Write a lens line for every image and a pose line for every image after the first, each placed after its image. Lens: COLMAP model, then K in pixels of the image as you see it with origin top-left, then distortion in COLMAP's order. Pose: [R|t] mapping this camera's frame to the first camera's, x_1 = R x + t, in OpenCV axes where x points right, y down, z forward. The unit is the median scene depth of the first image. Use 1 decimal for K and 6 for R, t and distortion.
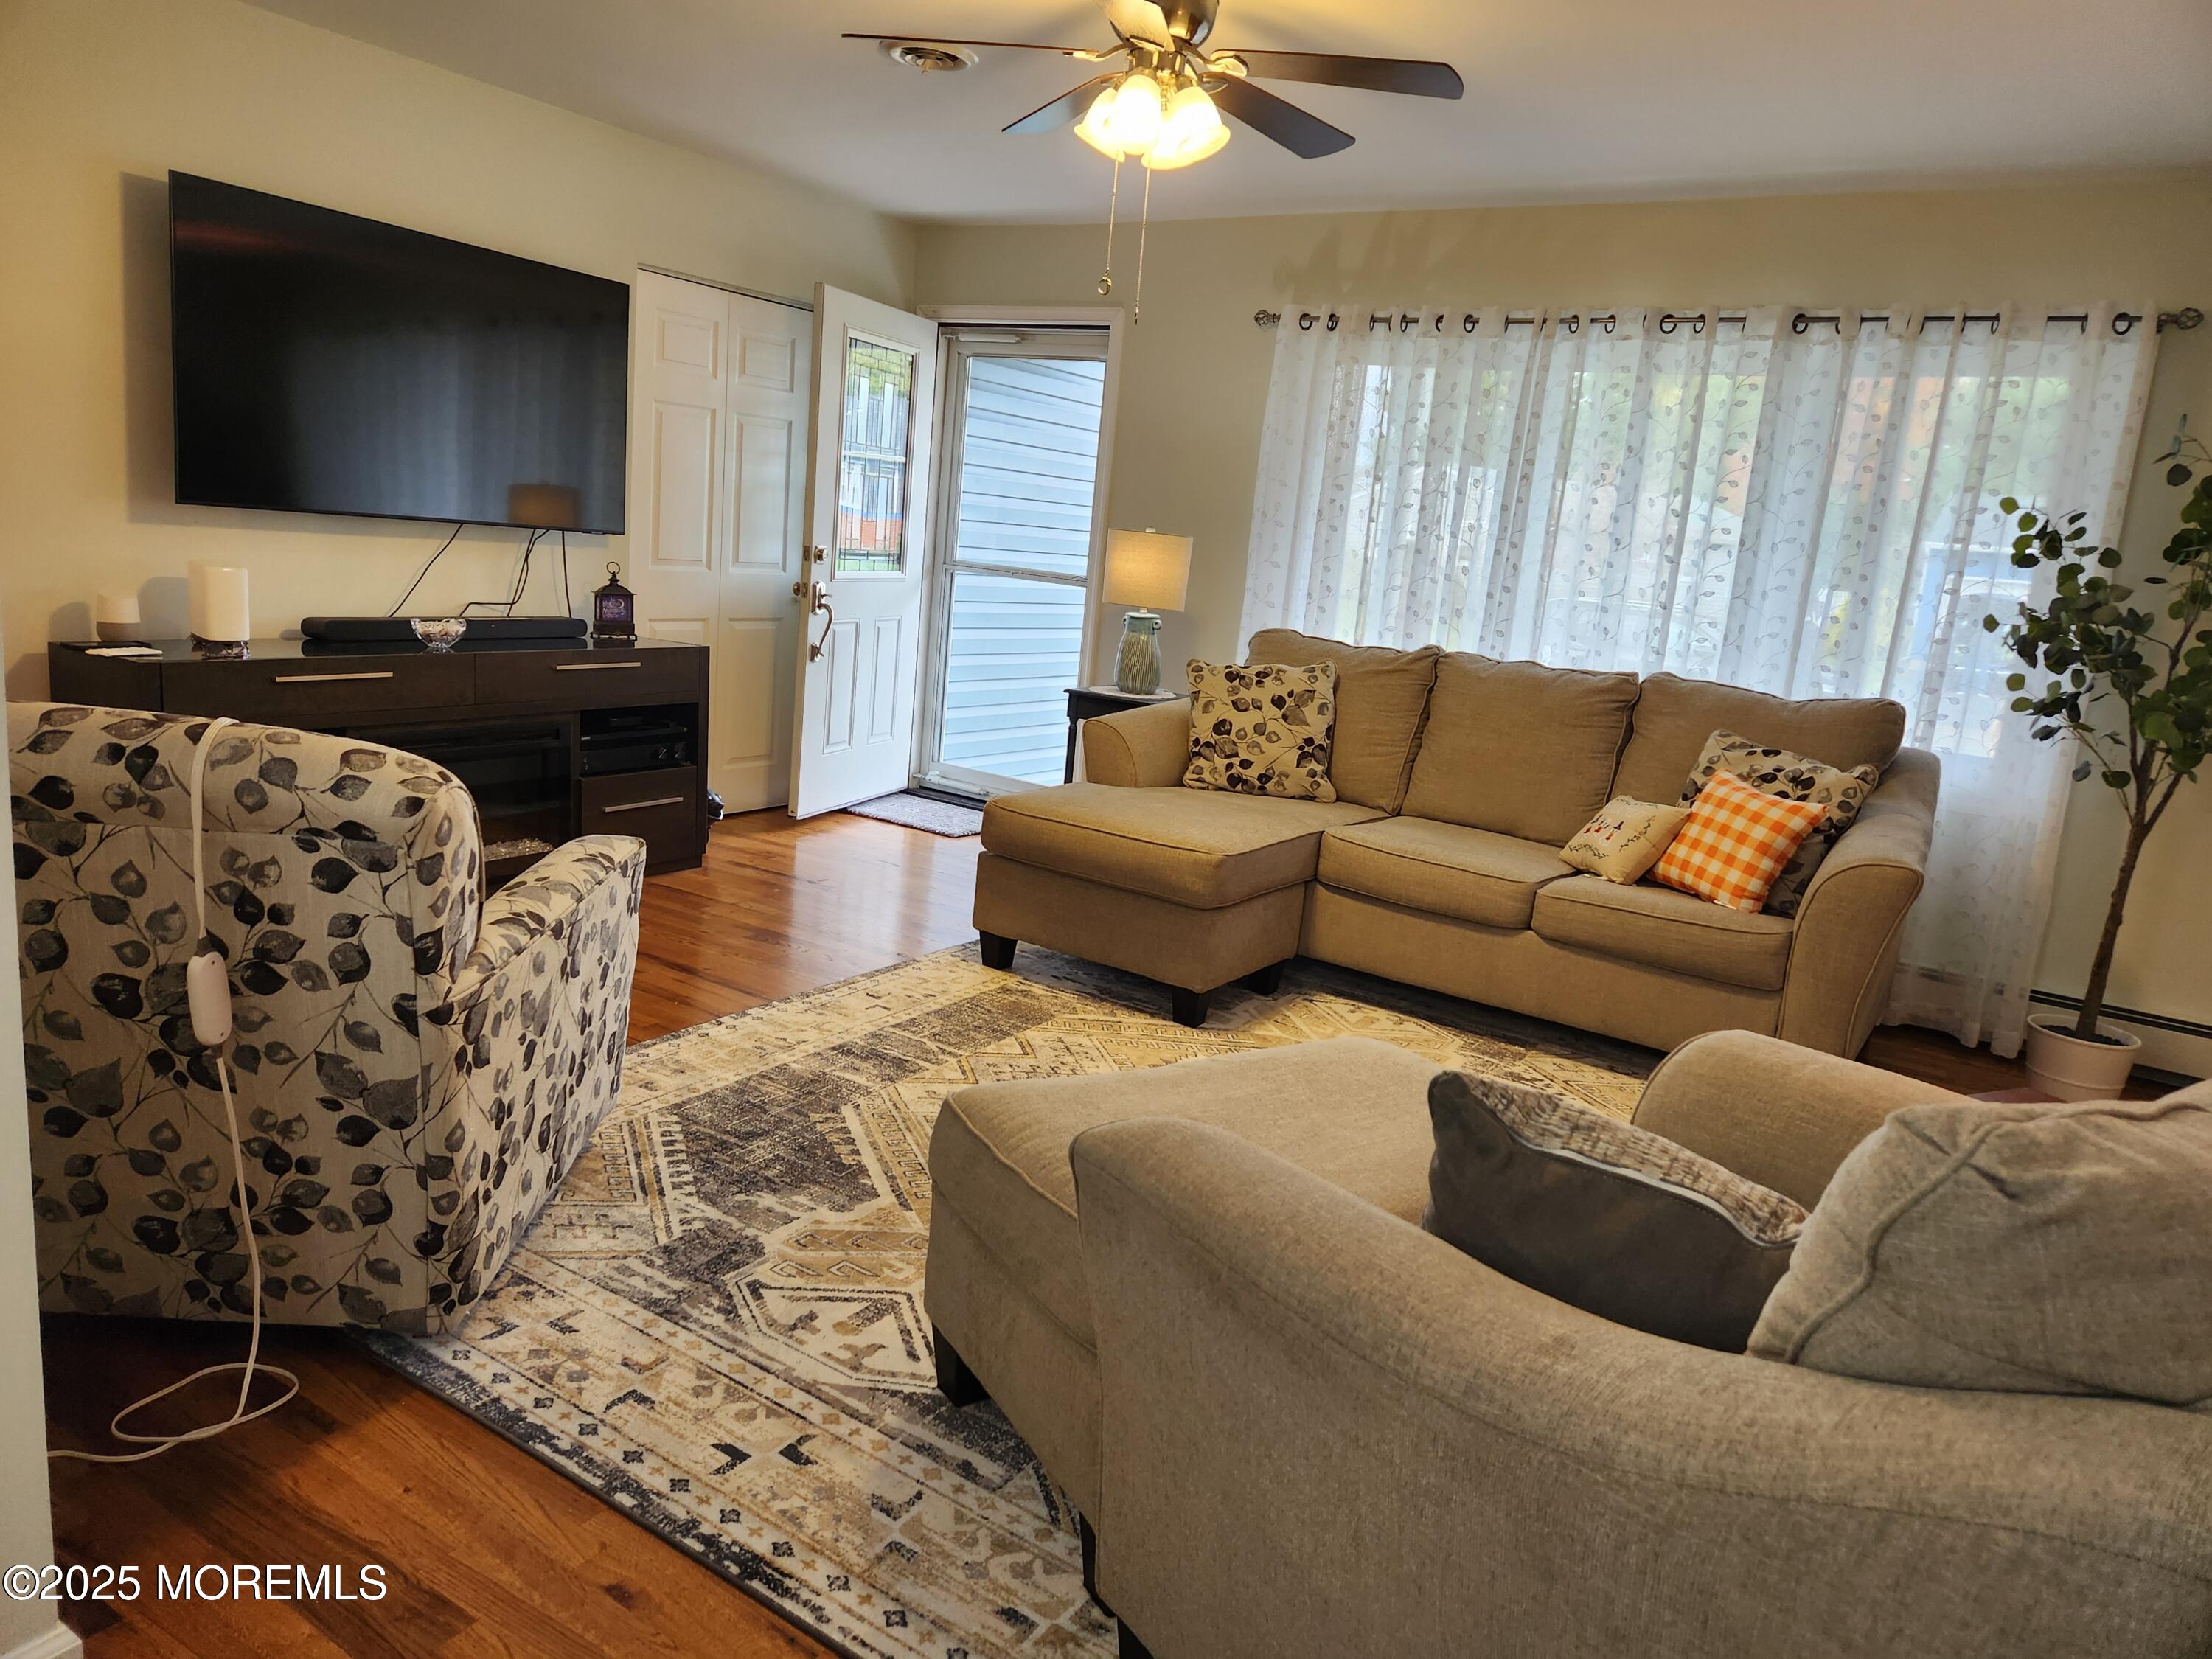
lens RADIAL K [[1474.1, 0, 1098.9], [0, 1474.1, 813.9], [0, 0, 1]] dist [0.081969, -0.071134]
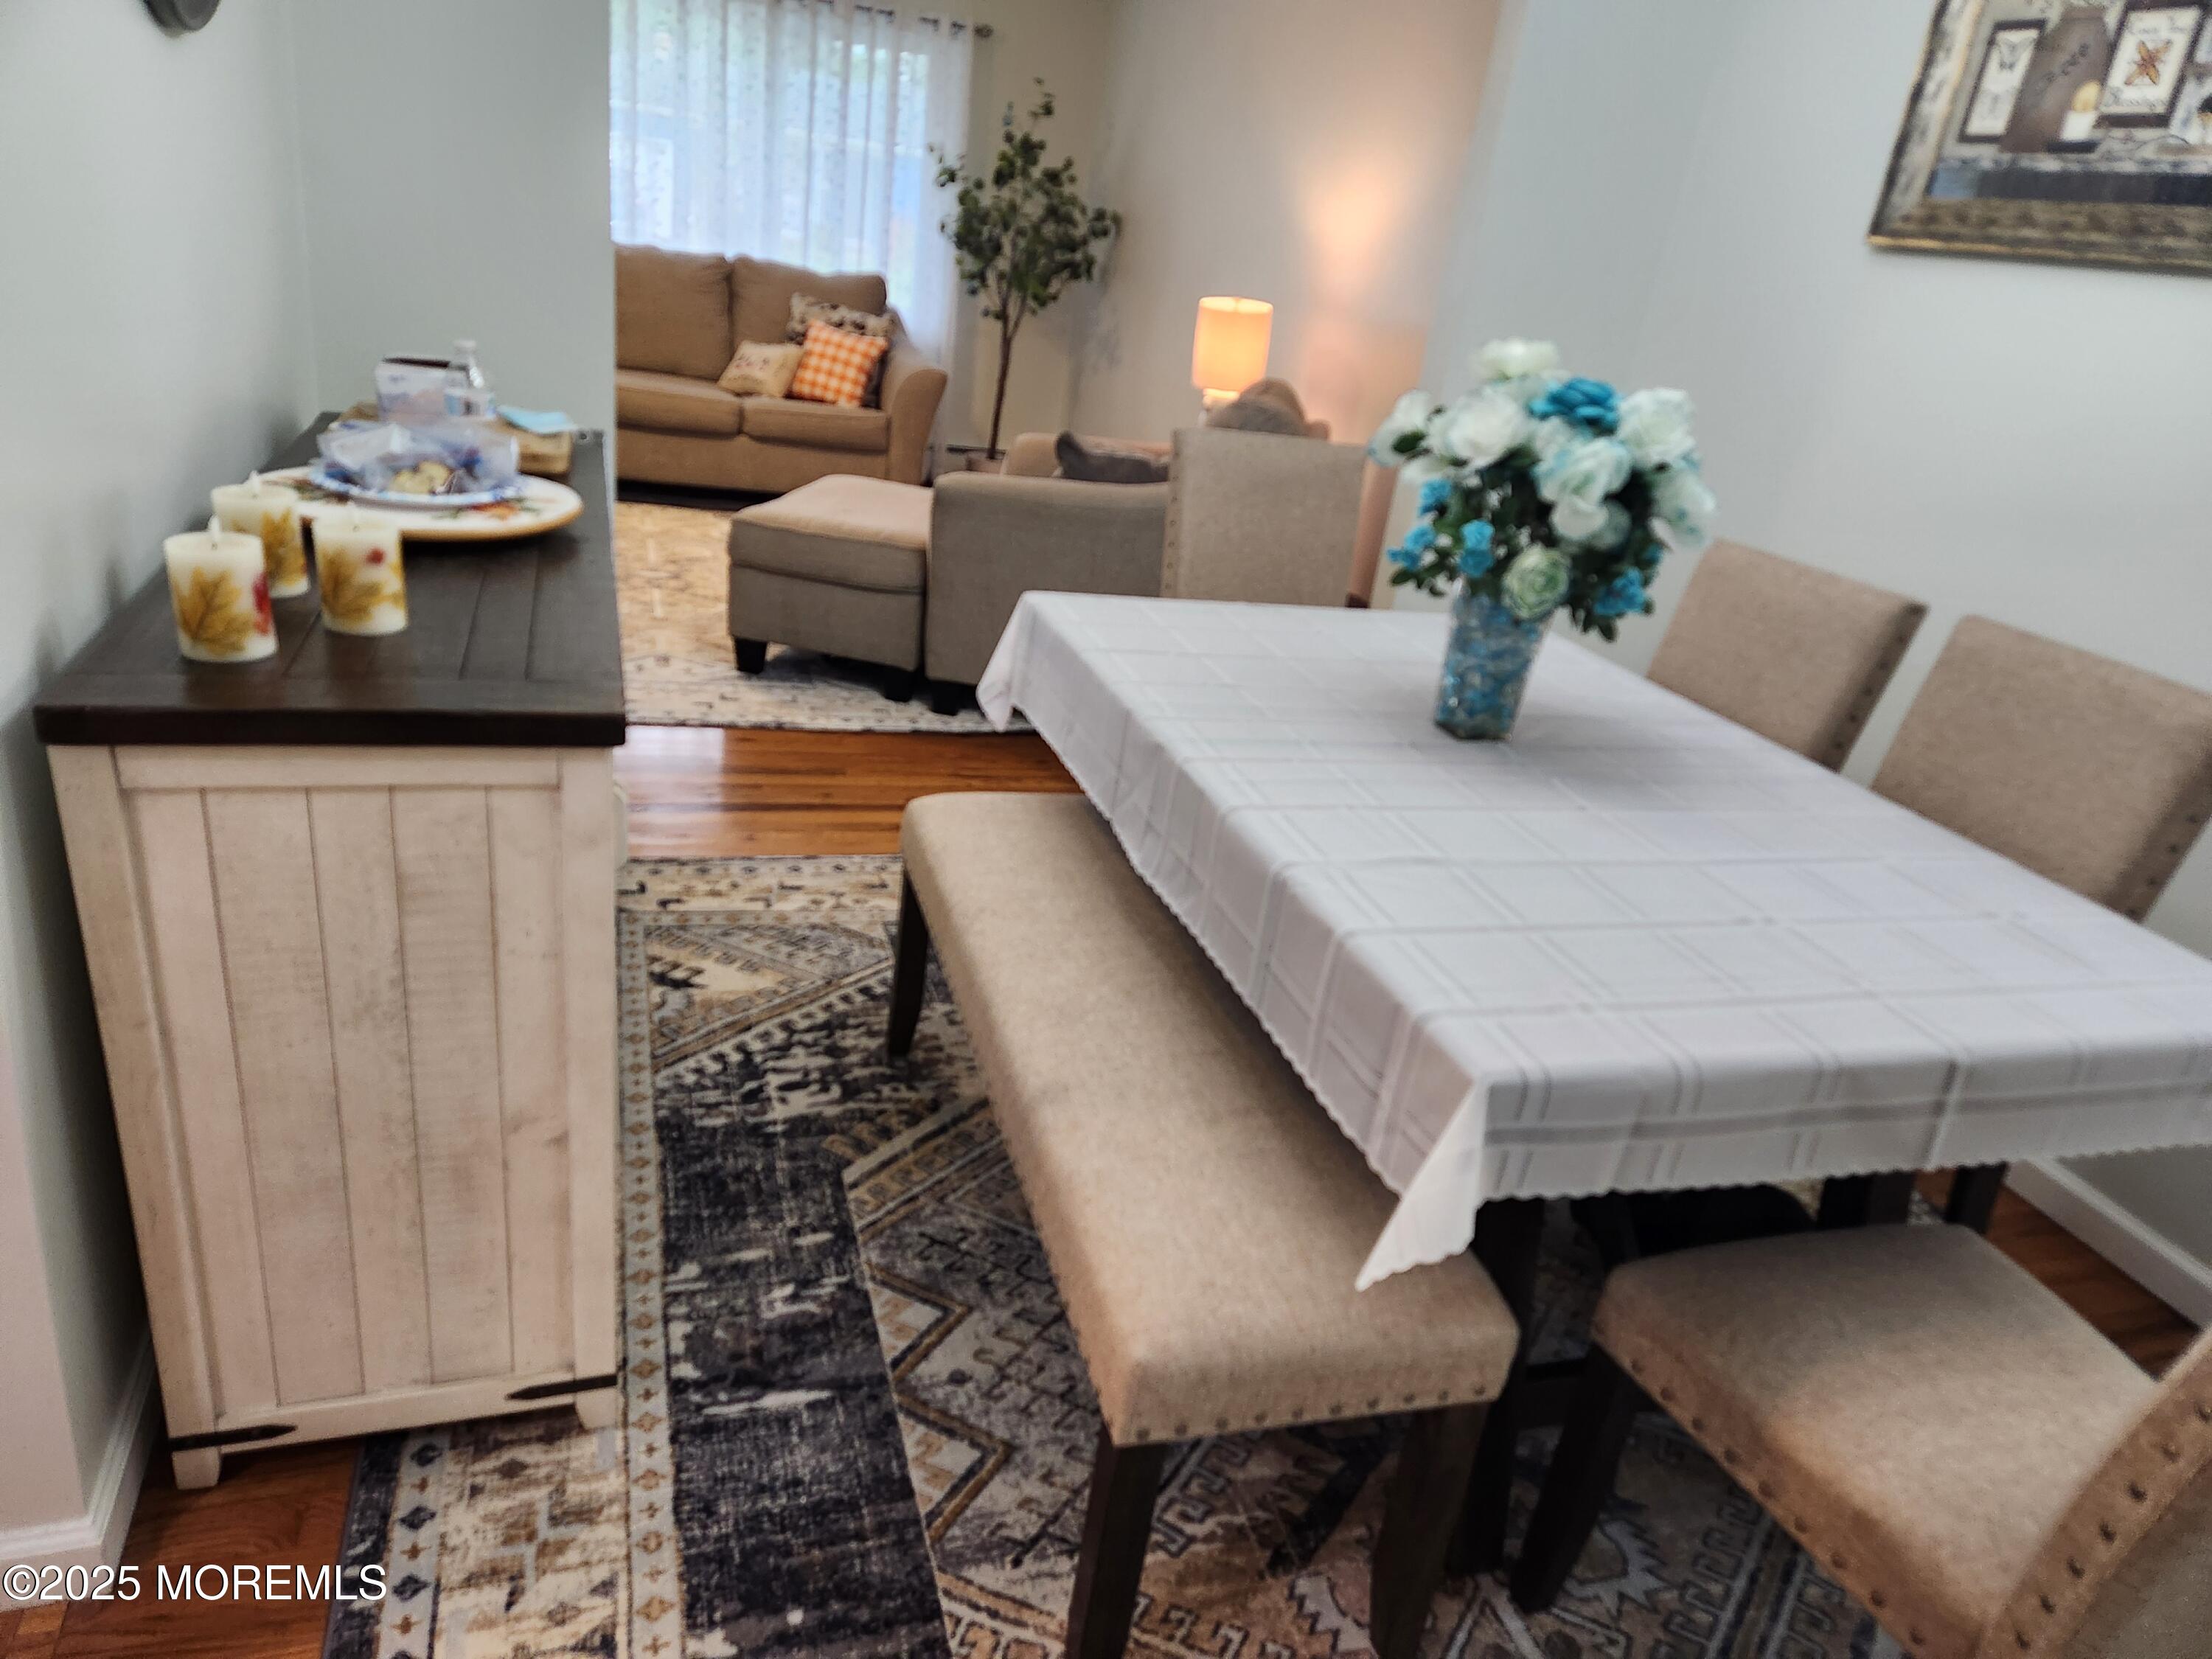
lens RADIAL K [[1474.1, 0, 1095.9], [0, 1474.1, 859.6], [0, 0, 1]] dist [0.081969, -0.071134]
pose [[0.645839, -0.302346, 0.701056, -0.699829], [0.074287, 0.938773, 0.336432, -0.002177], [-0.759851, -0.165201, 0.628757, -0.347747]]
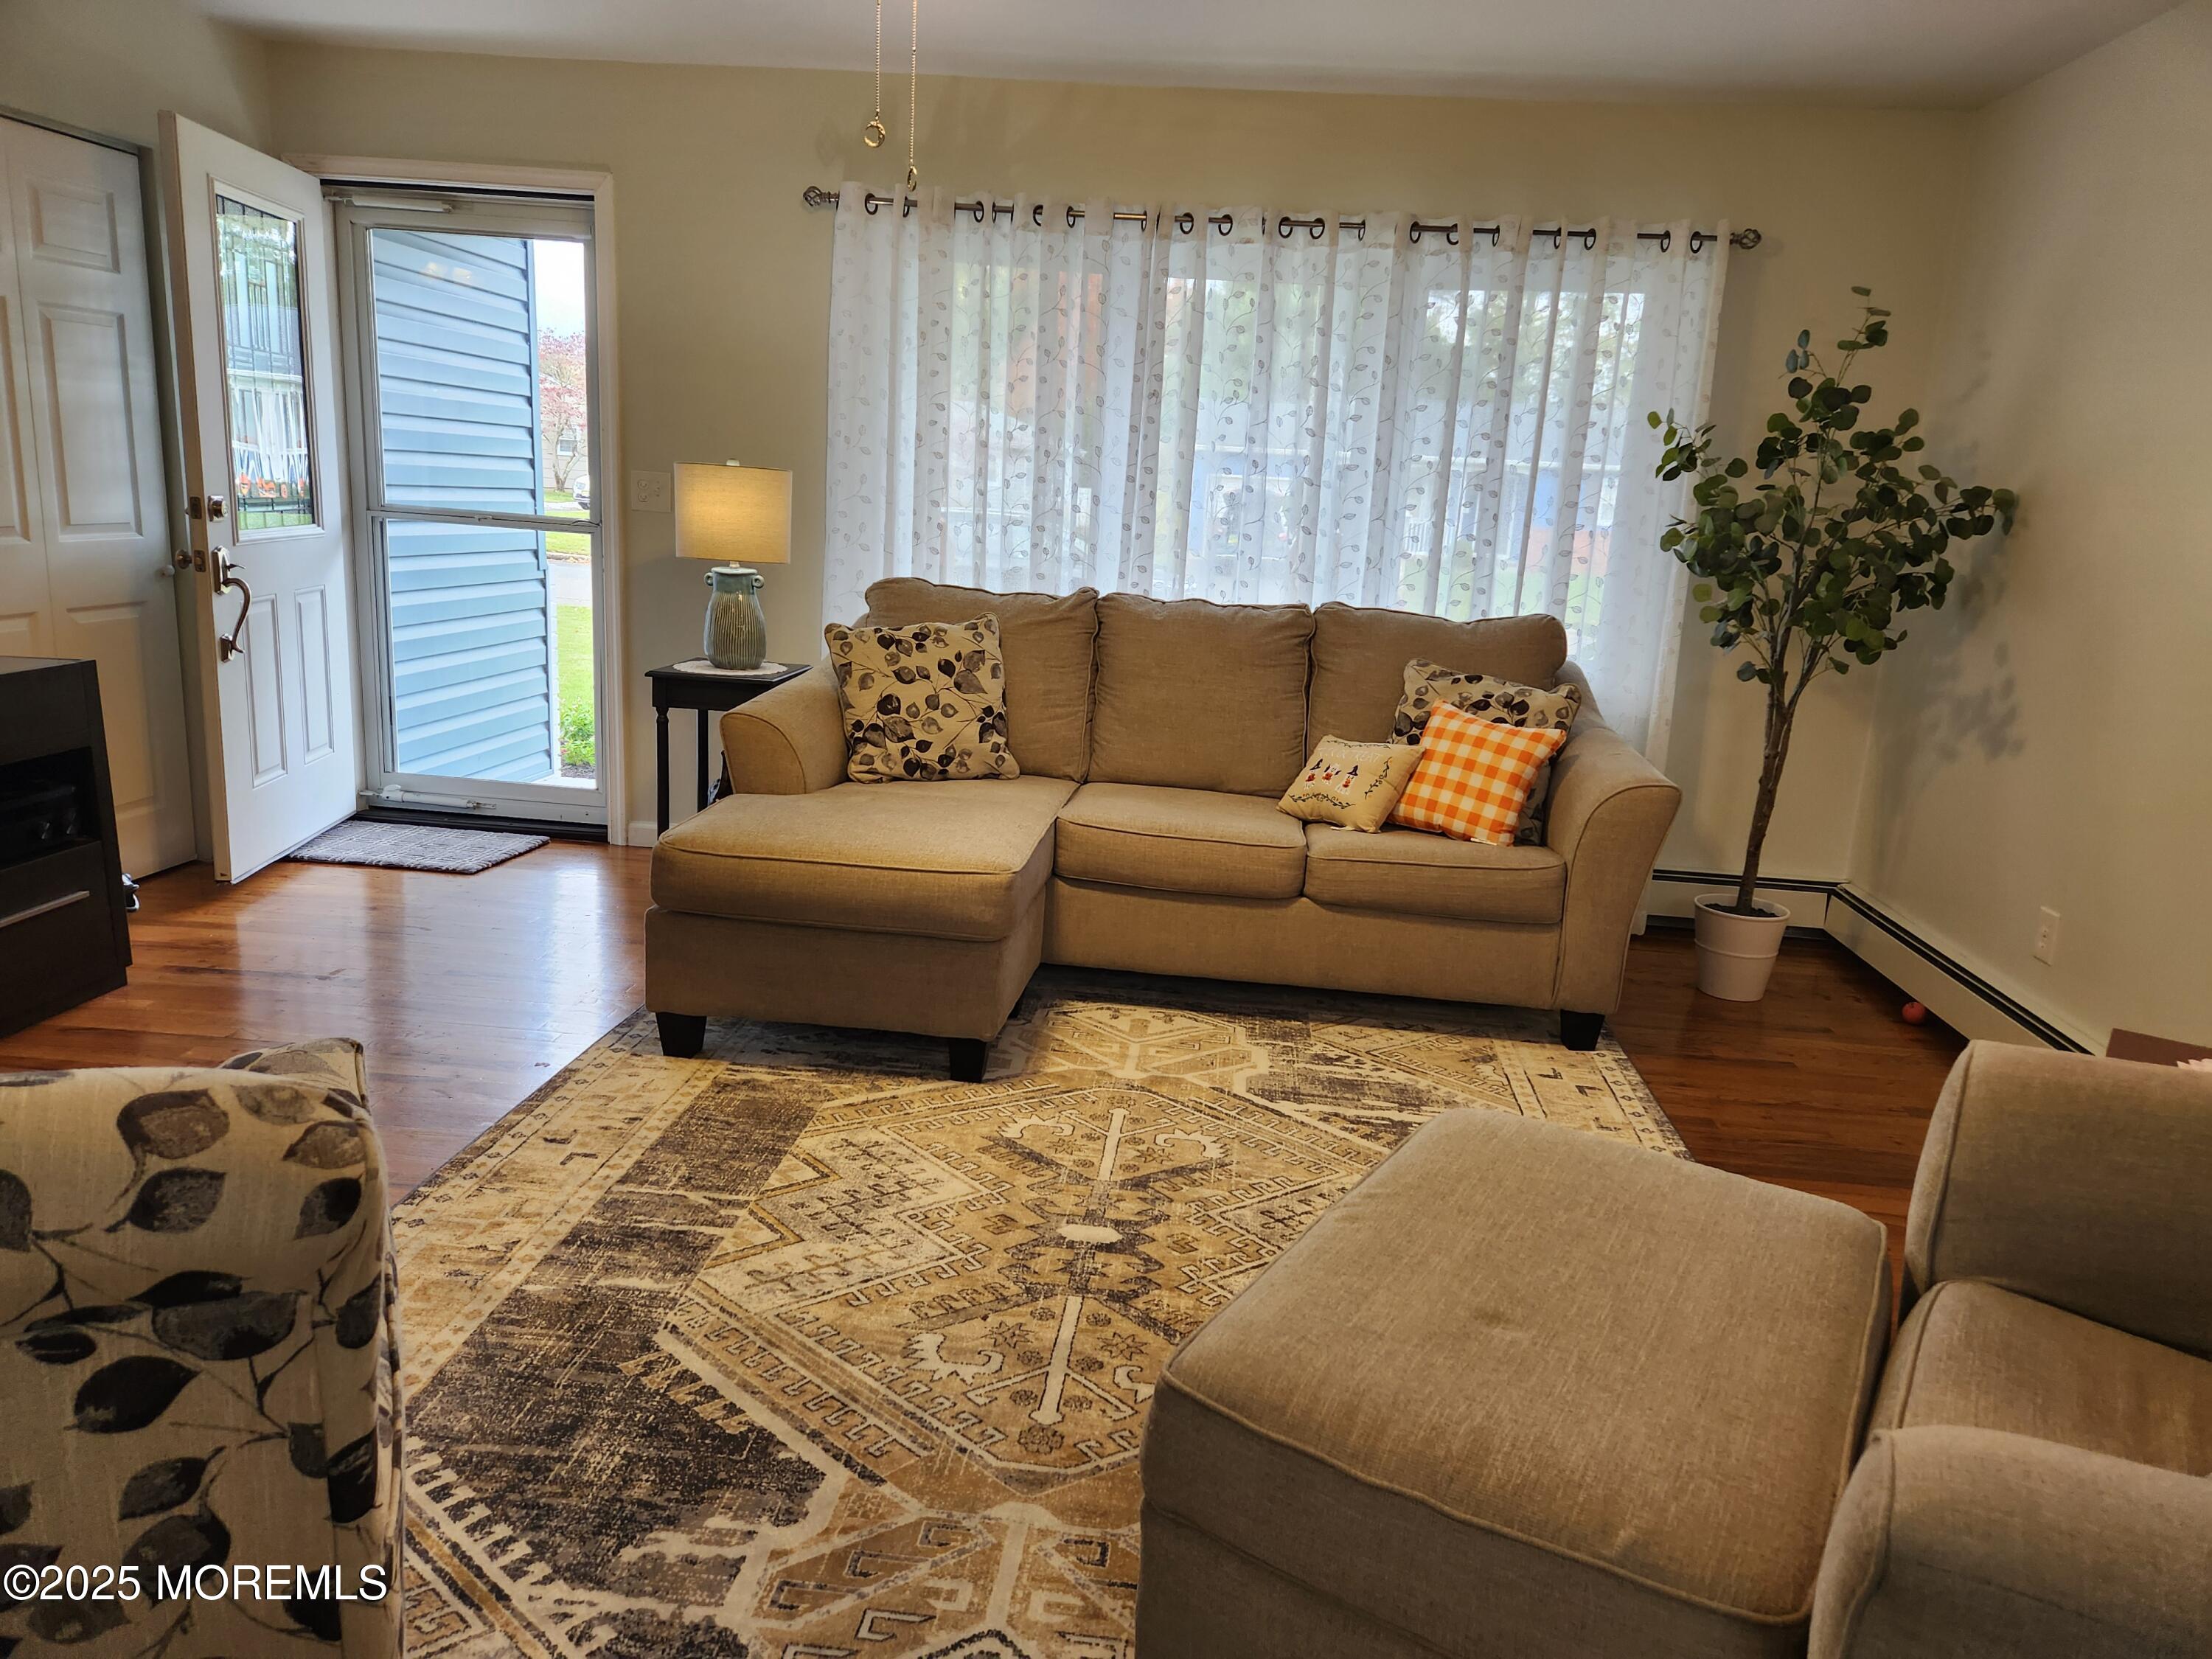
lens RADIAL K [[1474.1, 0, 1129.2], [0, 1474.1, 822.5], [0, 0, 1]] dist [0.081969, -0.071134]
pose [[0.883230, -0.142207, 0.446857, -0.205590], [0.112503, 0.989339, 0.092479, -0.063796], [-0.455244, -0.031407, 0.889813, 0.230884]]
